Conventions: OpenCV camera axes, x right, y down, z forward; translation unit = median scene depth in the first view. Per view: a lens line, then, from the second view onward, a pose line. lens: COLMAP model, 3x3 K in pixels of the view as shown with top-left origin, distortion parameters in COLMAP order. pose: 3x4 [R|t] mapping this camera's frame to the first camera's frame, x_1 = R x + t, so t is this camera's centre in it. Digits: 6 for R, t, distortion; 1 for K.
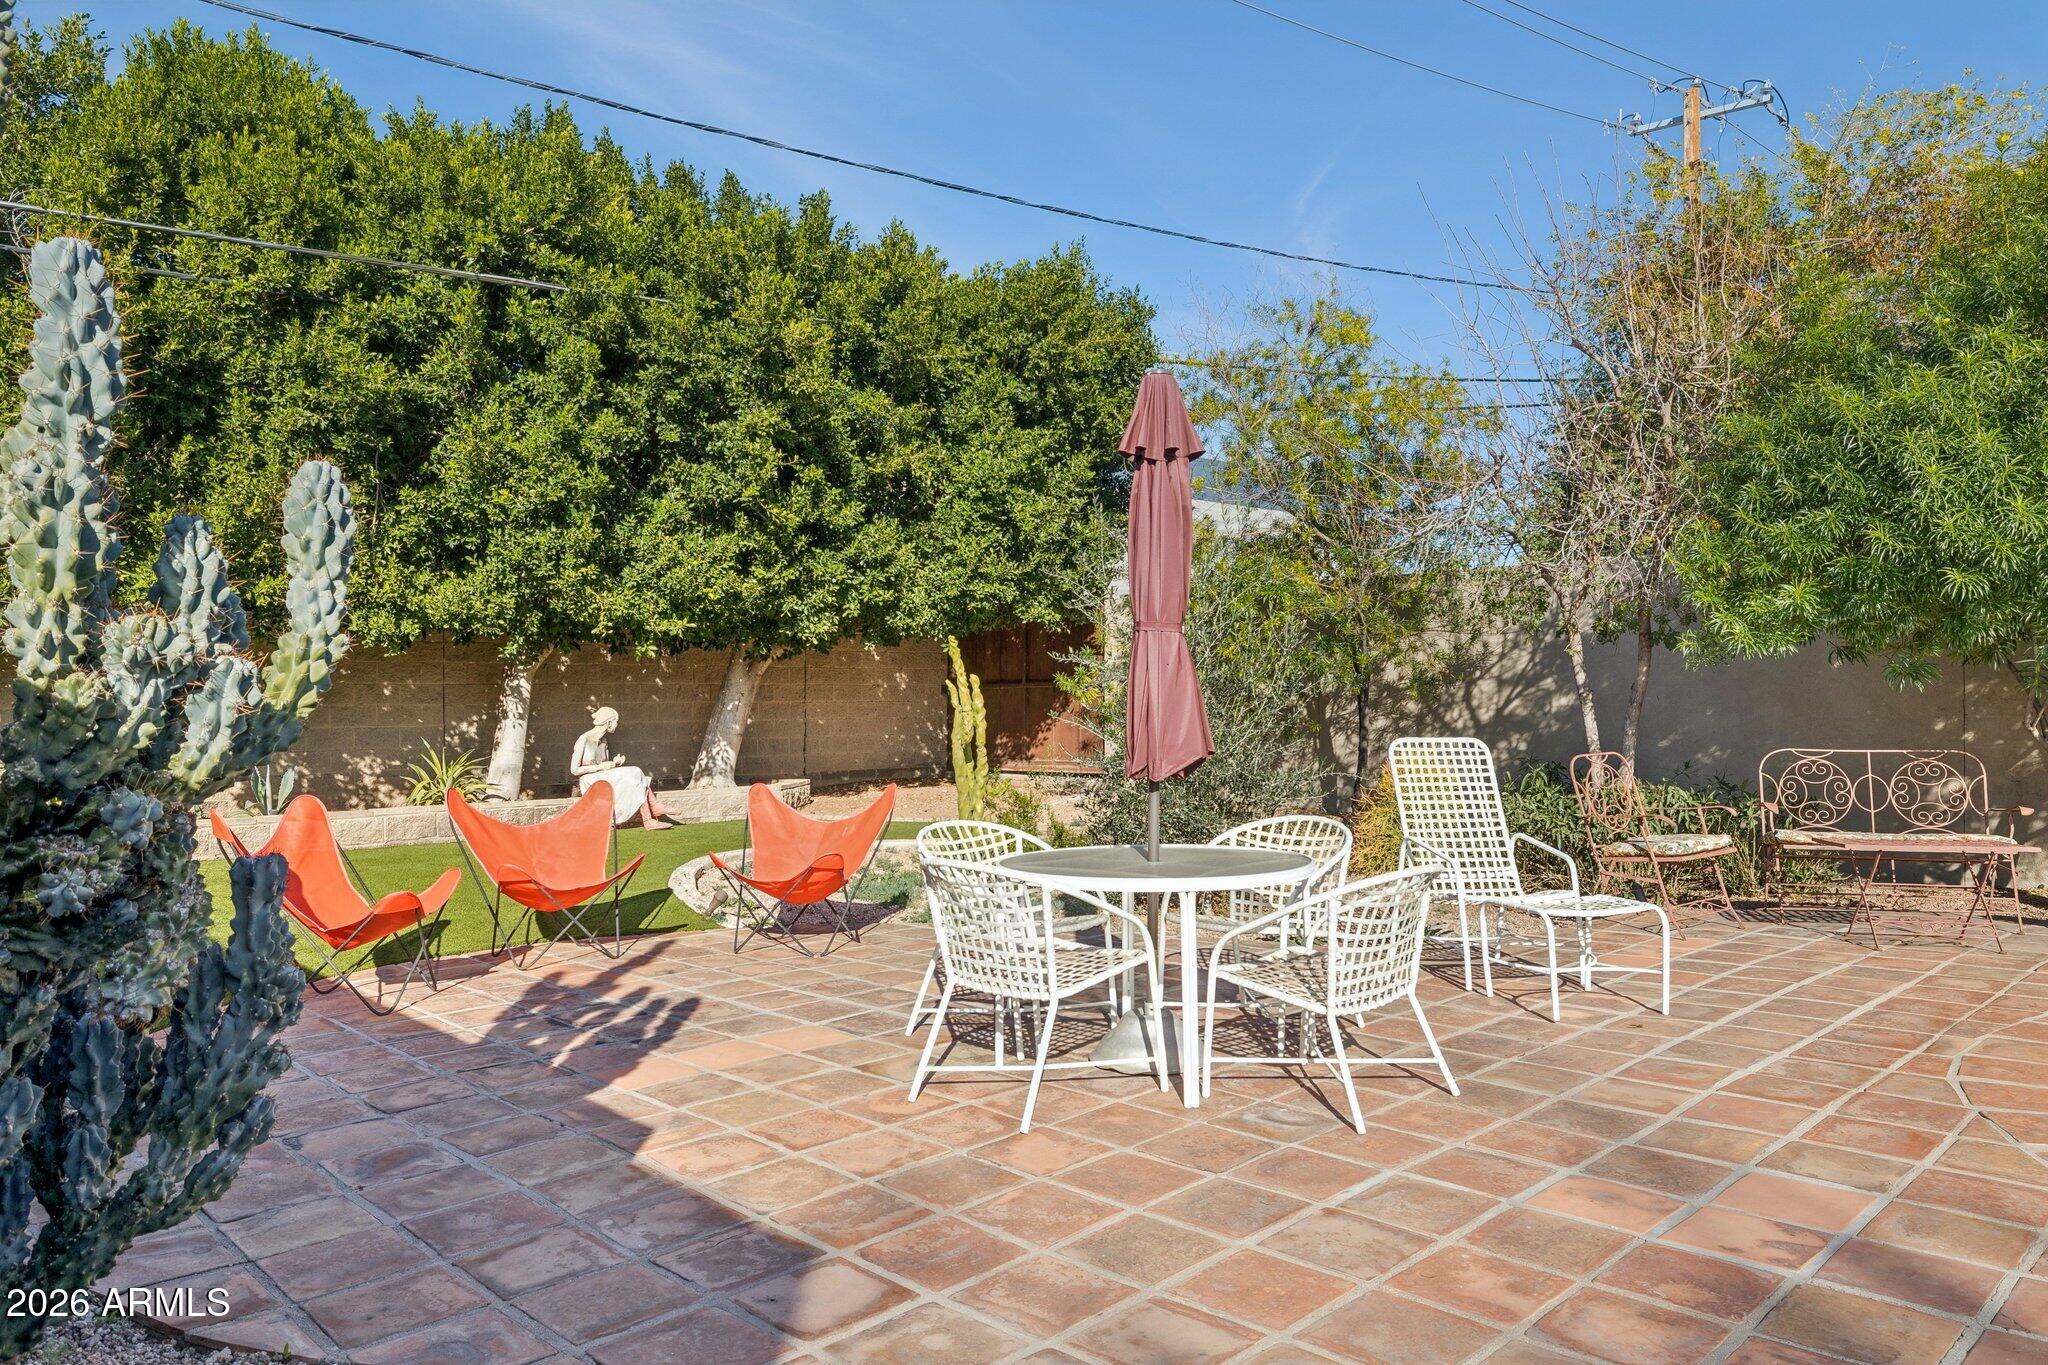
lens RADIAL K [[1336.6, 0, 1033.7], [0, 1336.6, 694.1], [0, 0, 1]] dist [0.007983, -0.000162]
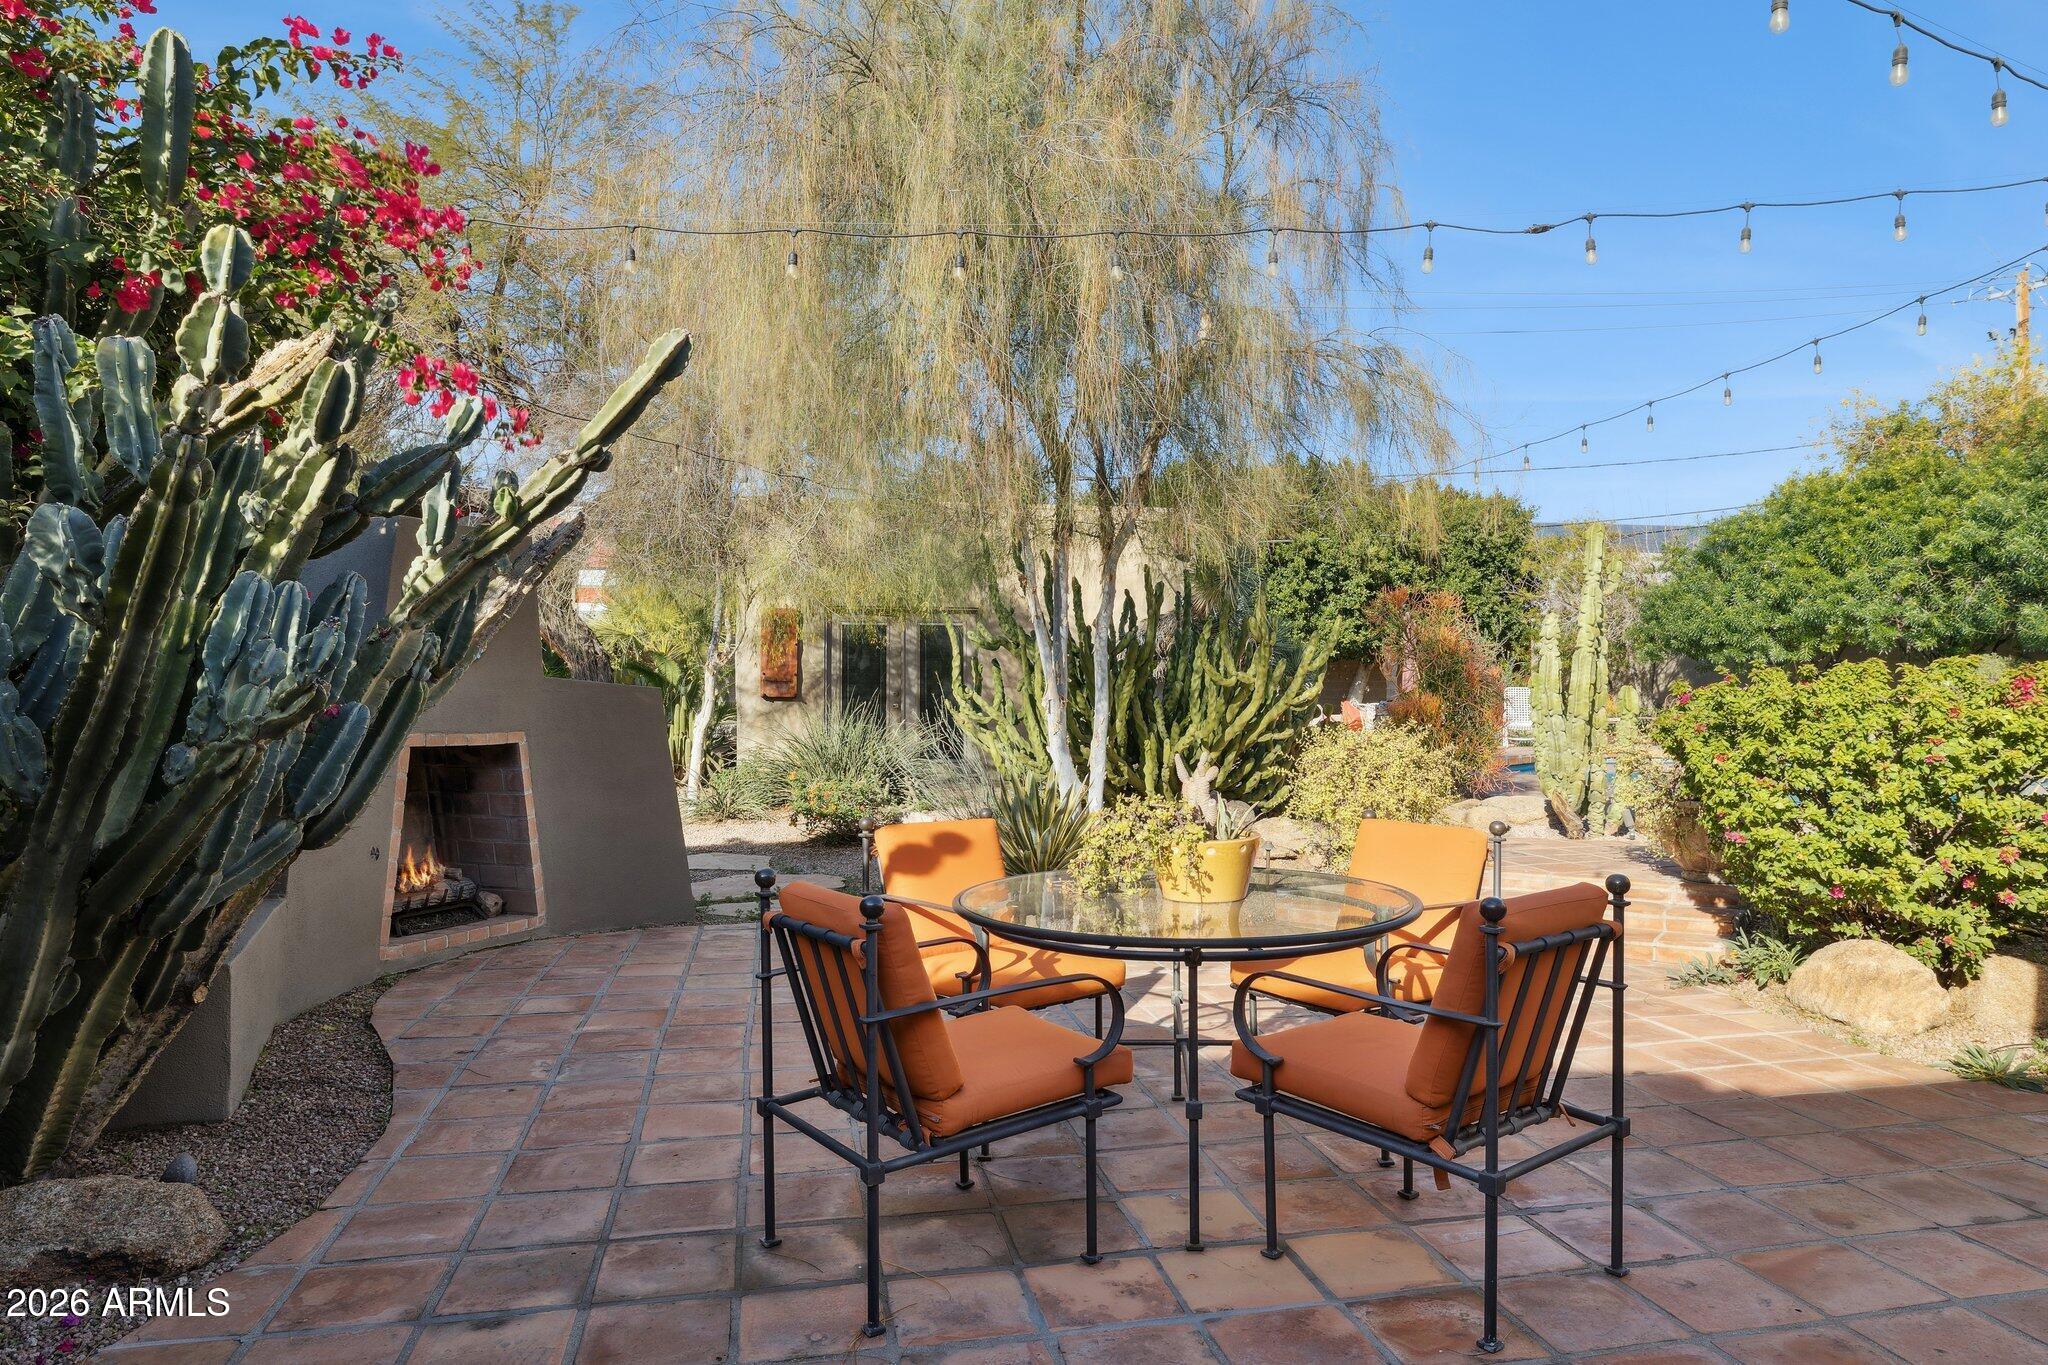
lens RADIAL K [[1252.9, 0, 1072.4], [0, 1252.9, 684.2], [0, 0, 1]] dist [0.016703, 0.000993]
pose [[0.870991, 0.001543, -0.491297, 0.568088], [-0.000873, 0.999998, 0.001593, 0.010260], [0.491298, -0.000958, 0.870991, -1.606338]]
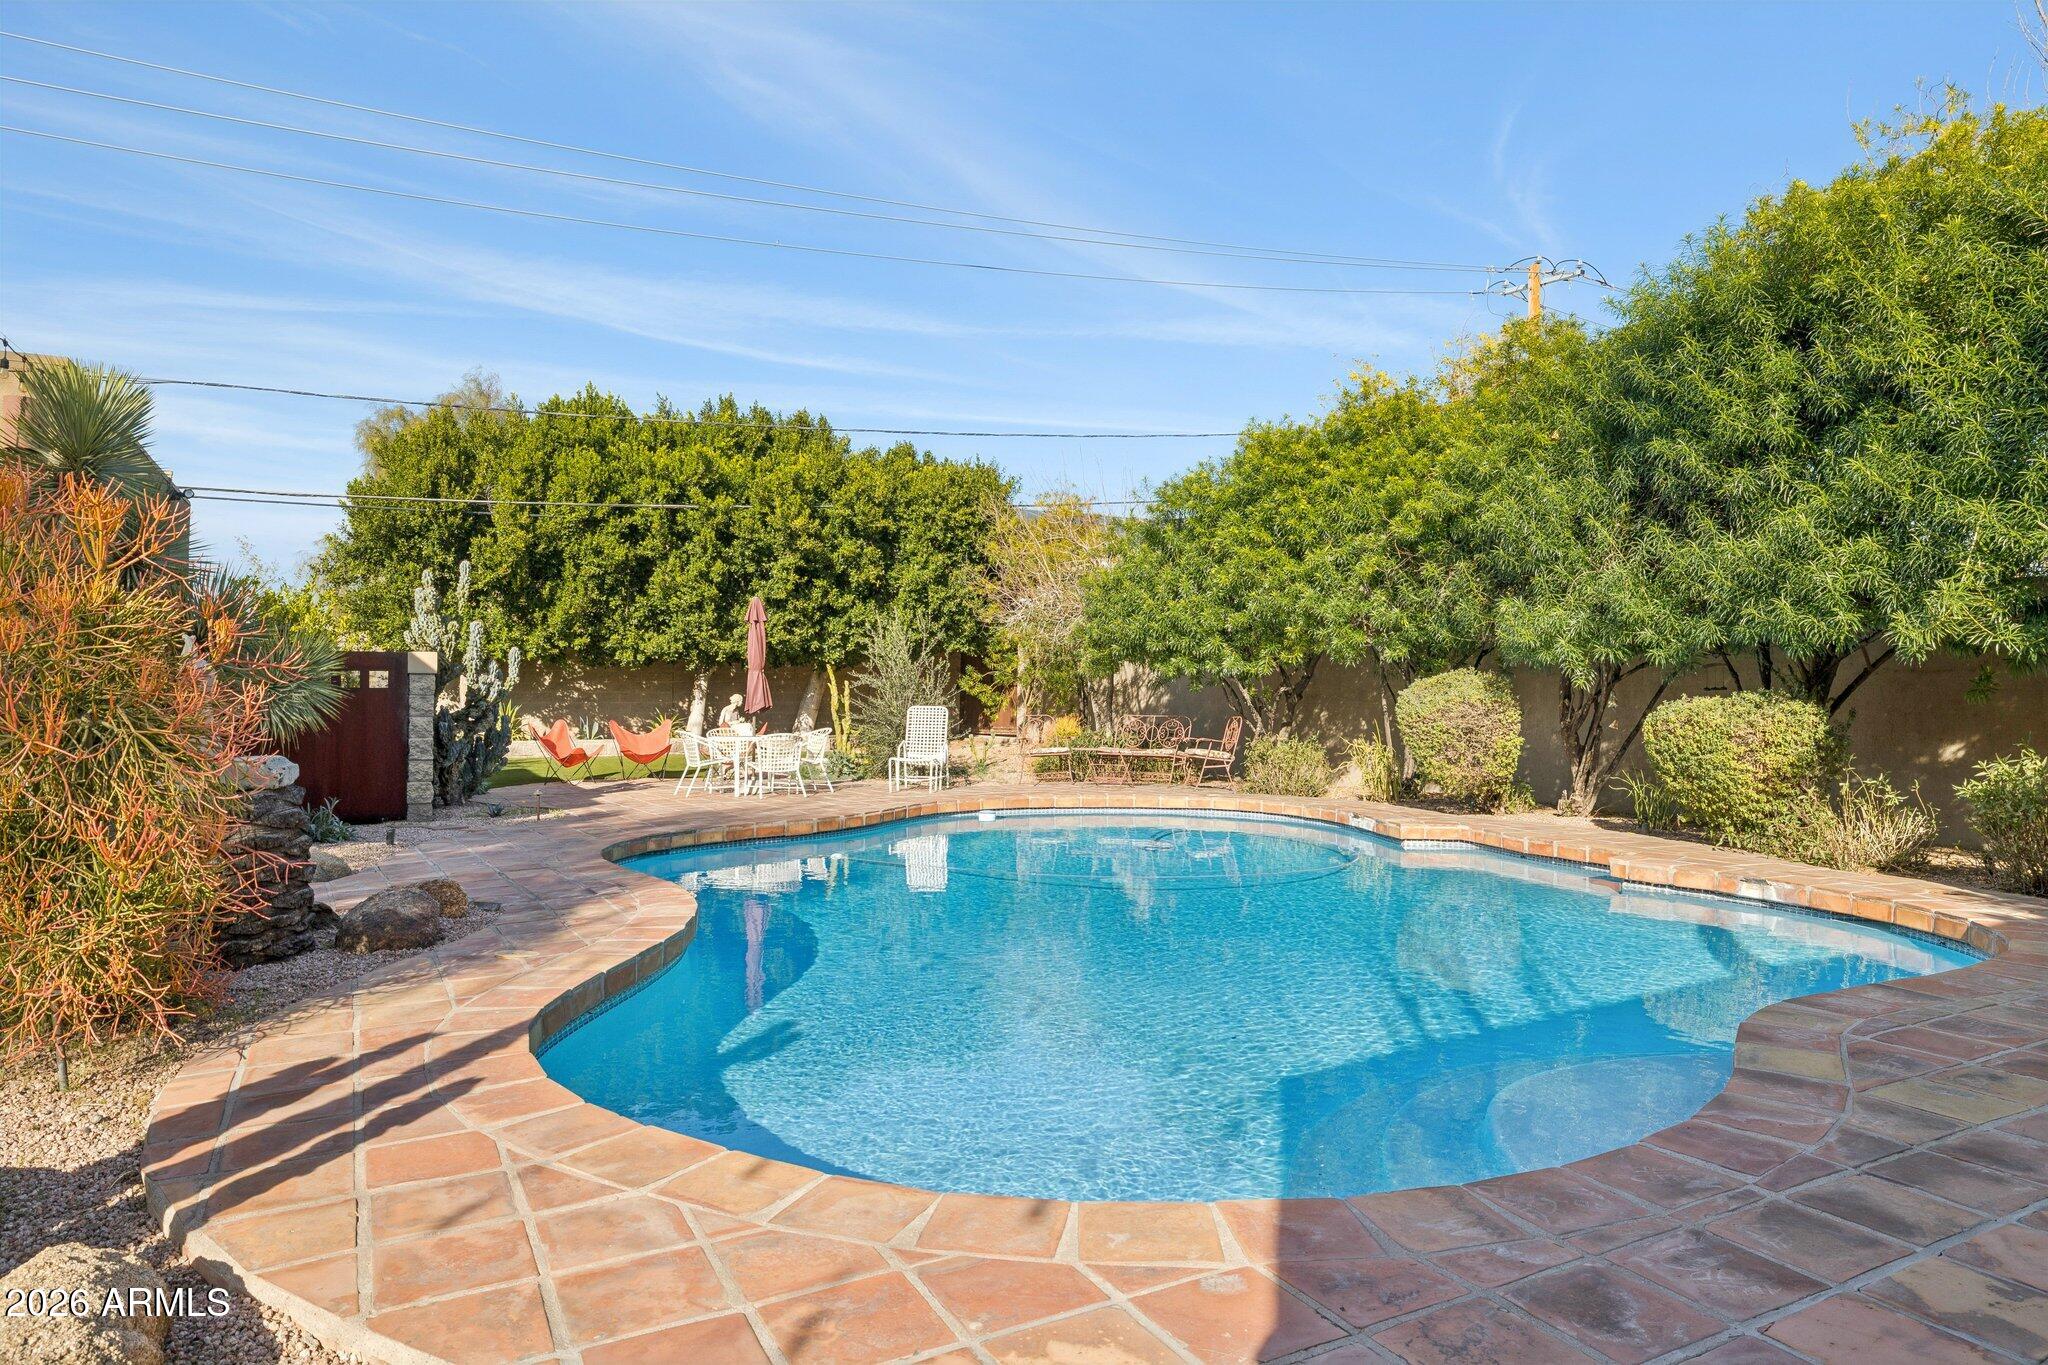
lens RADIAL K [[1252.9, 0, 1038.8], [0, 1252.9, 678.2], [0, 0, 1]] dist [0.016703, 0.000993]
pose [[0.967351, 0.007235, -0.253338, 0.705267], [-0.009796, 0.999913, -0.008846, -0.003375], [0.253252, 0.011039, 0.967337, -0.855060]]
